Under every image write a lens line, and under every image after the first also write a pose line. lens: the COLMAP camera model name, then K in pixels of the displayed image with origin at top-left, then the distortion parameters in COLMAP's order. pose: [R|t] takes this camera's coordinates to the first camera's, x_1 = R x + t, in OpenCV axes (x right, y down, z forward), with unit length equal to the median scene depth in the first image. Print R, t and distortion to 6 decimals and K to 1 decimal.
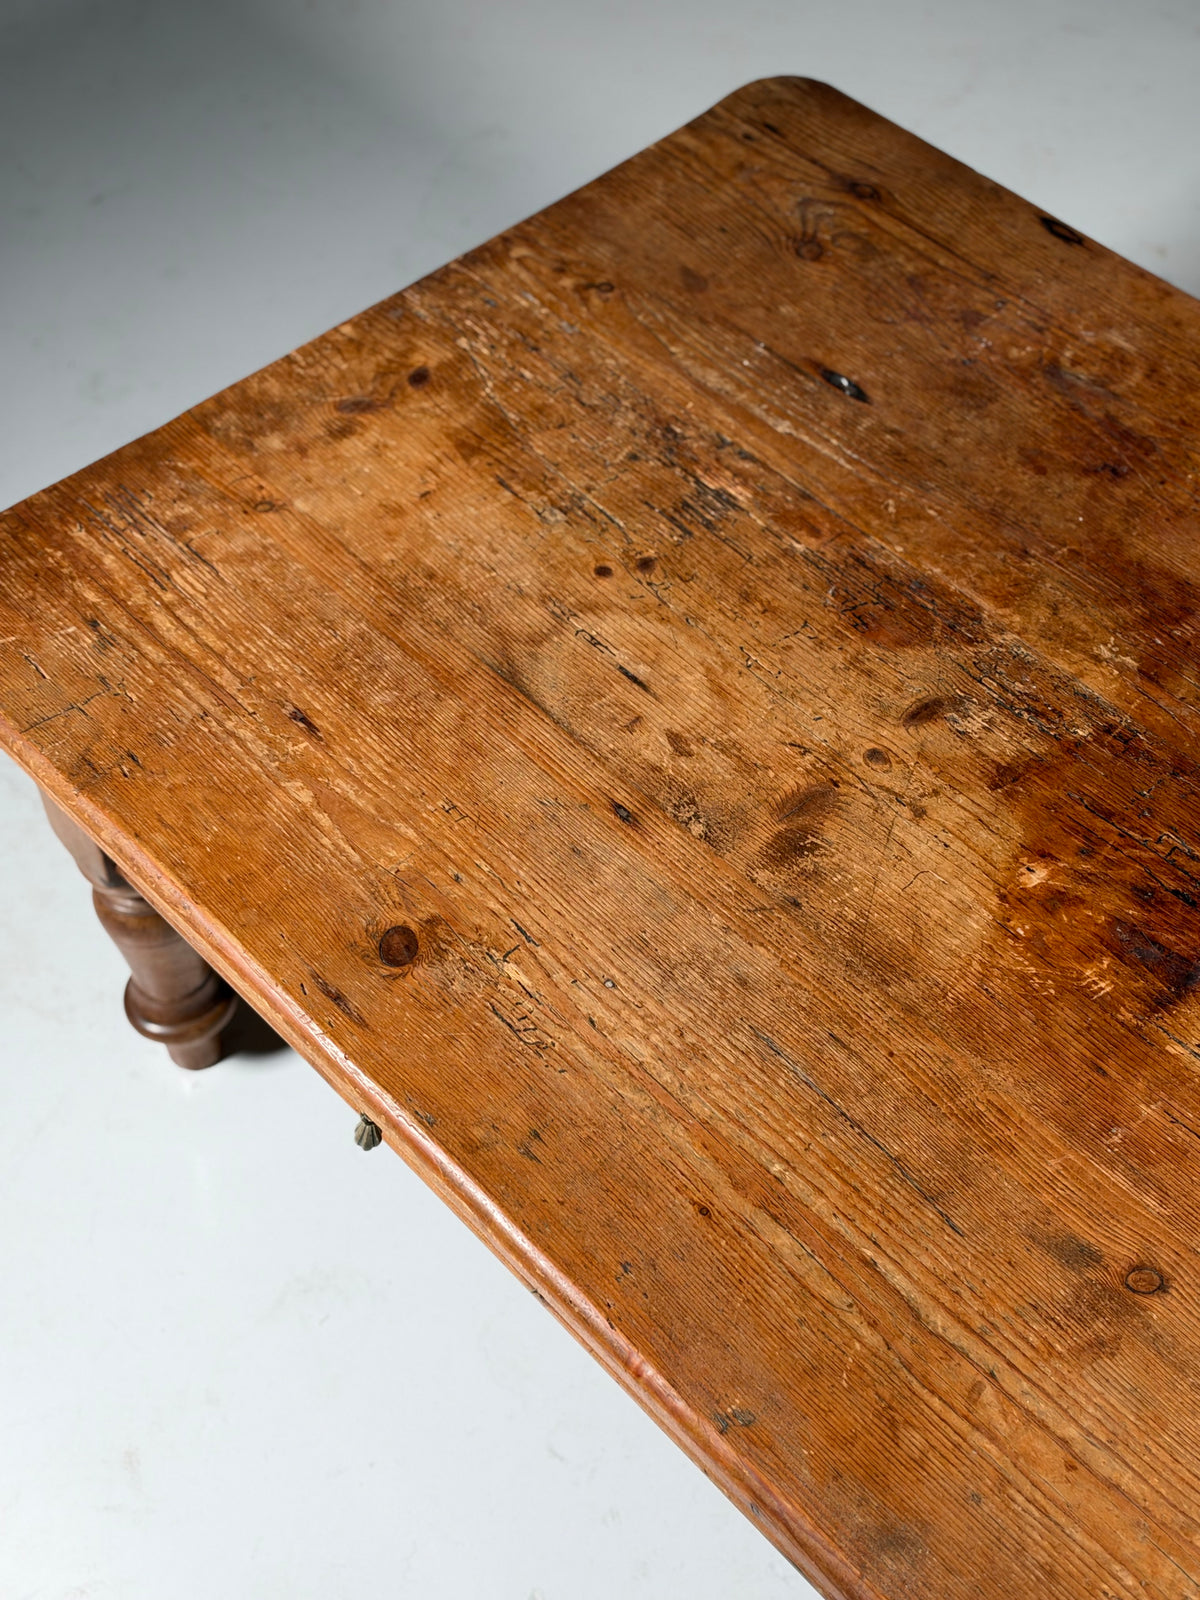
lens RADIAL K [[2339.3, 0, 605.5], [0, 2339.3, 803.5], [0, 0, 1]] dist [0.293920, -0.953341]
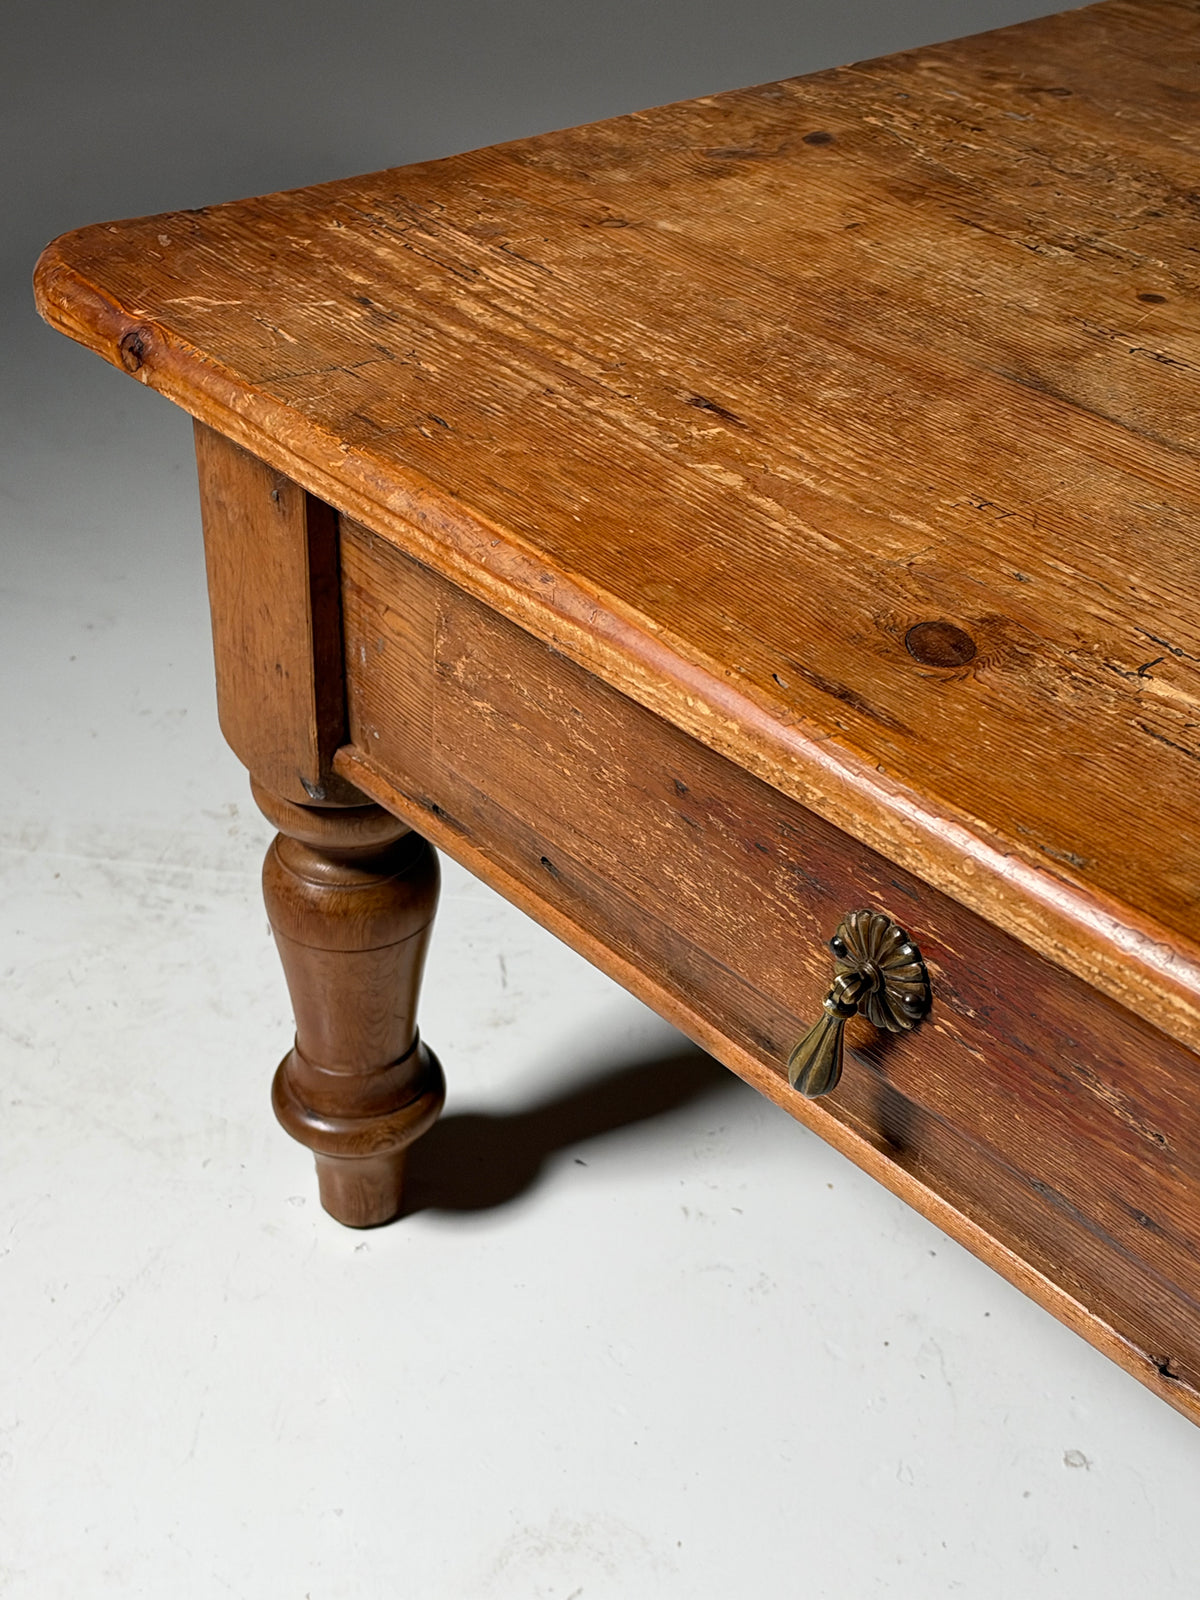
lens RADIAL K [[2241.3, 0, 620.6], [0, 2241.3, 816.6], [0, 0, 1]] dist [0.261376, -0.818925]
pose [[0.998135, 0.059503, 0.013663, -0.157022], [-0.053454, 0.959879, -0.275274, 0.232312], [-0.029494, 0.274030, 0.961269, 0.482544]]
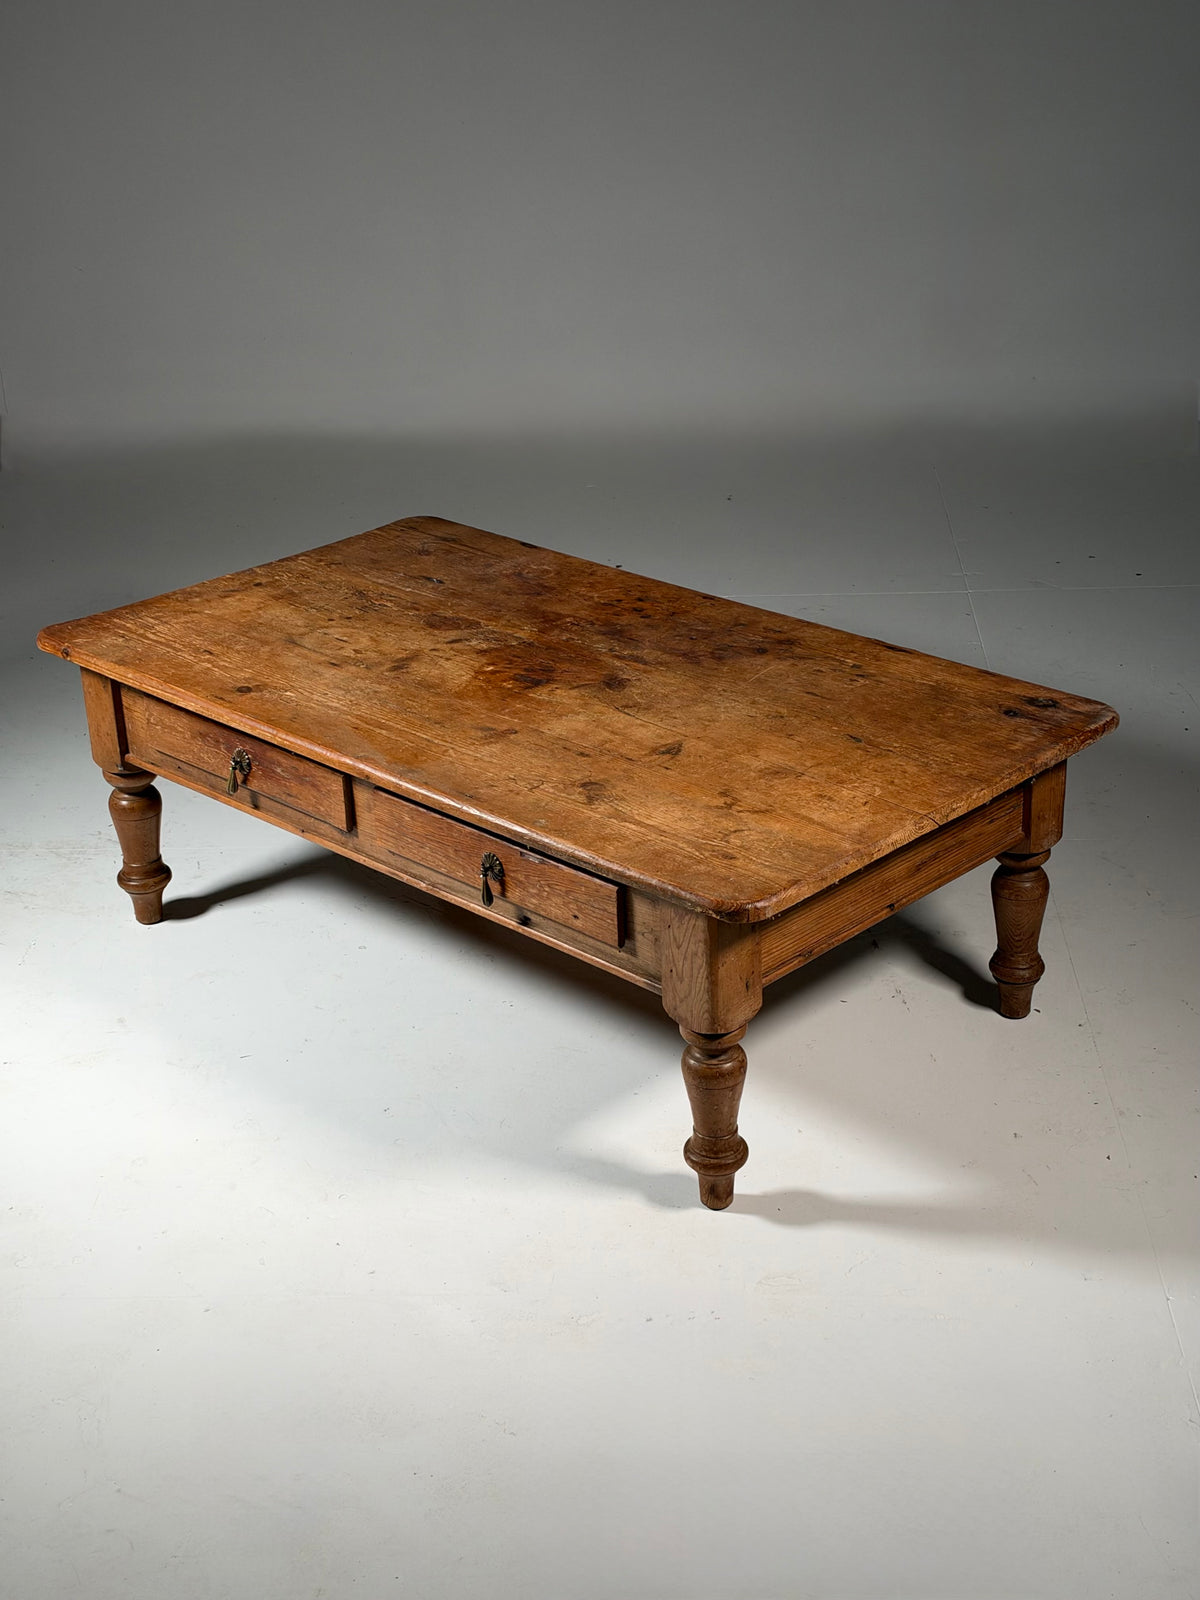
lens RADIAL K [[2241.3, 0, 620.6], [0, 2241.3, 816.6], [0, 0, 1]] dist [0.261376, -0.818925]
pose [[0.996918, -0.035734, 0.069839, 0.141308], [0.062276, 0.901861, -0.427515, 1.220964], [-0.047708, 0.430546, 0.901307, -1.165156]]
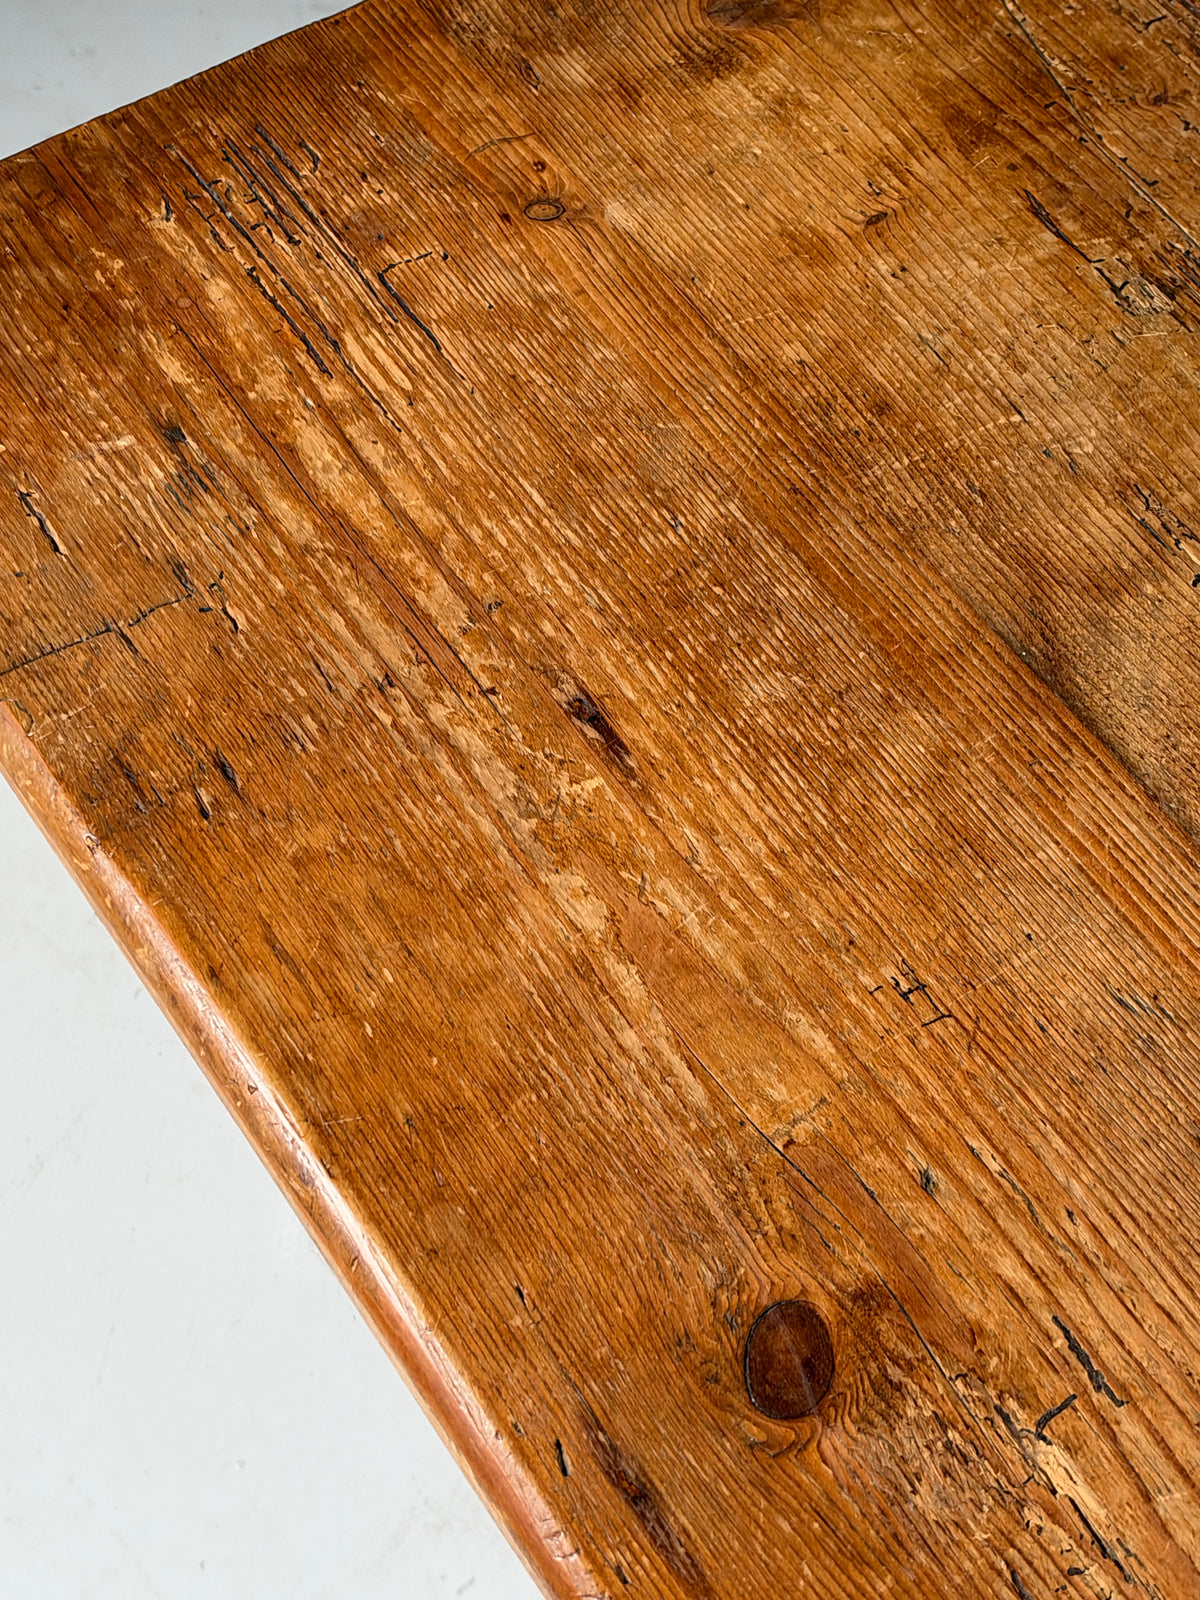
lens RADIAL K [[2339.3, 0, 605.5], [0, 2339.3, 803.5], [0, 0, 1]] dist [0.293920, -0.953341]
pose [[0.991452, 0.127455, -0.027879, -0.114642], [-0.121437, 0.979627, 0.159950, -0.095476], [0.047698, -0.155197, 0.986731, 0.559072]]
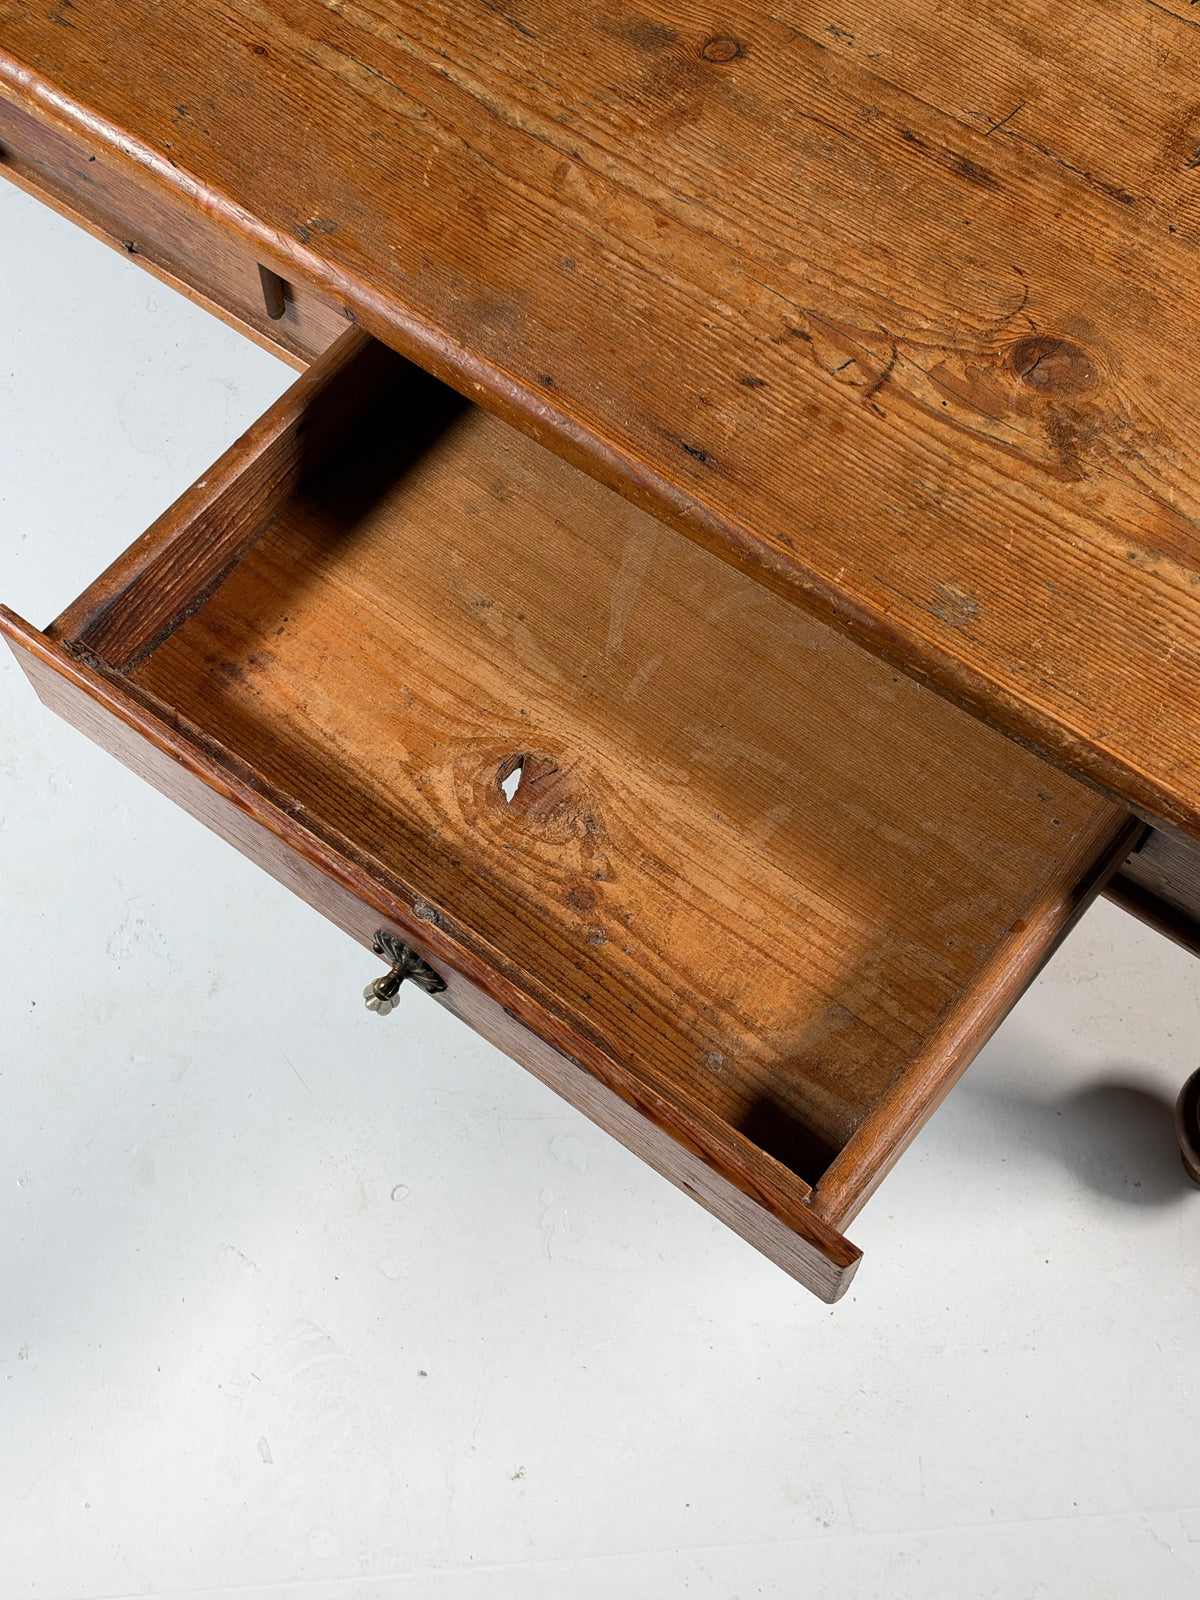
lens RADIAL K [[2061.3, 0, 608.9], [0, 2061.3, 796.7], [0, 0, 1]] dist [0.283980, -0.836089]
pose [[0.980588, -0.161940, 0.110559, 0.032169], [0.129462, 0.958174, 0.255228, 0.224574], [-0.147266, -0.235961, 0.960539, 0.097178]]
